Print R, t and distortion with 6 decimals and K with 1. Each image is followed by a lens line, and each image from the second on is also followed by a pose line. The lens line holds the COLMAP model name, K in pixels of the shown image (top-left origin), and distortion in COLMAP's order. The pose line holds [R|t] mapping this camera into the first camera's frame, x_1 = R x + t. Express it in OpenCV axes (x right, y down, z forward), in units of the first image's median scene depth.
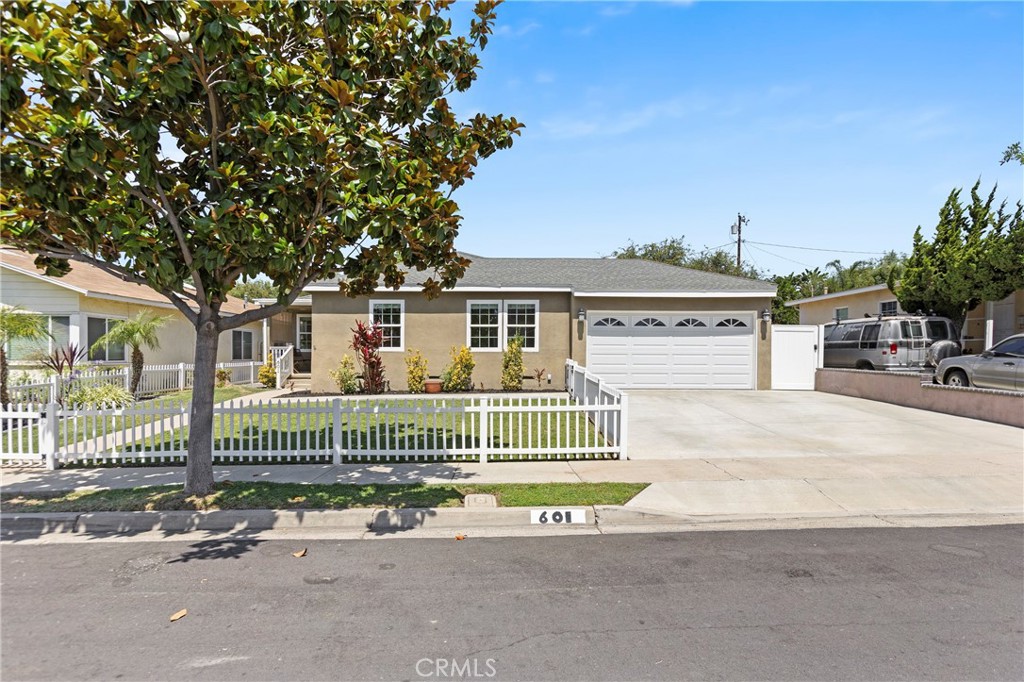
lens RADIAL K [[518.0, 0, 507.8], [0, 518.0, 343.0], [0, 0, 1]] dist [-0.002634, 0.000900]
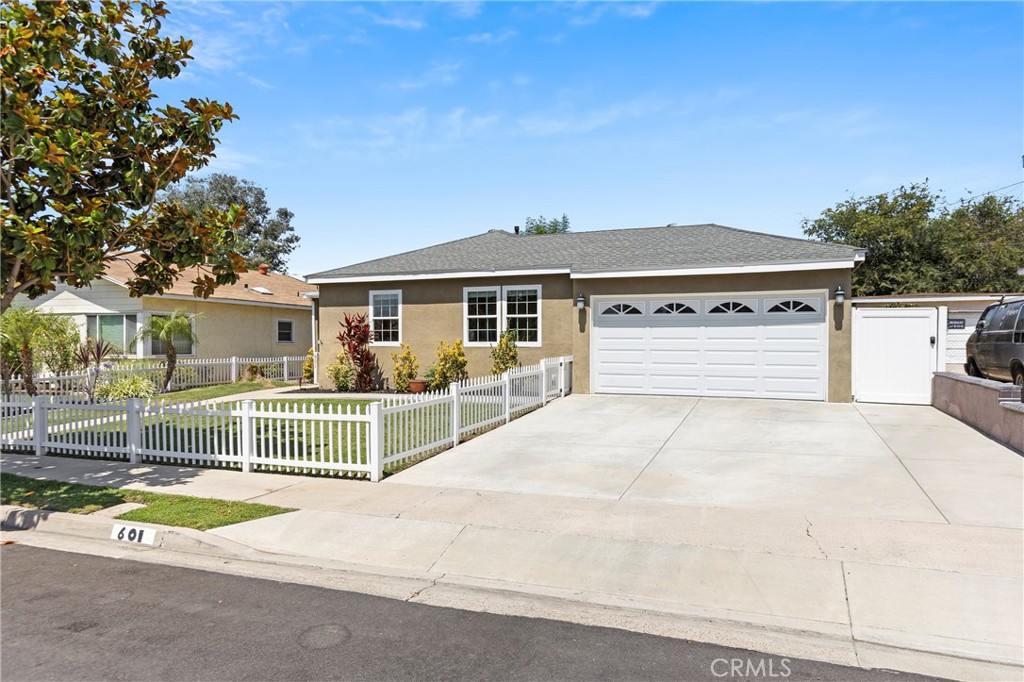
lens RADIAL K [[606.9, 0, 509.2], [0, 606.9, 323.0], [0, 0, 1]] dist [0.015577, -0.001132]
pose [[0.929728, -0.013176, -0.368011, 0.378218], [0.007478, 0.999829, -0.016906, -0.005308], [0.368171, 0.012966, 0.929668, 0.079018]]
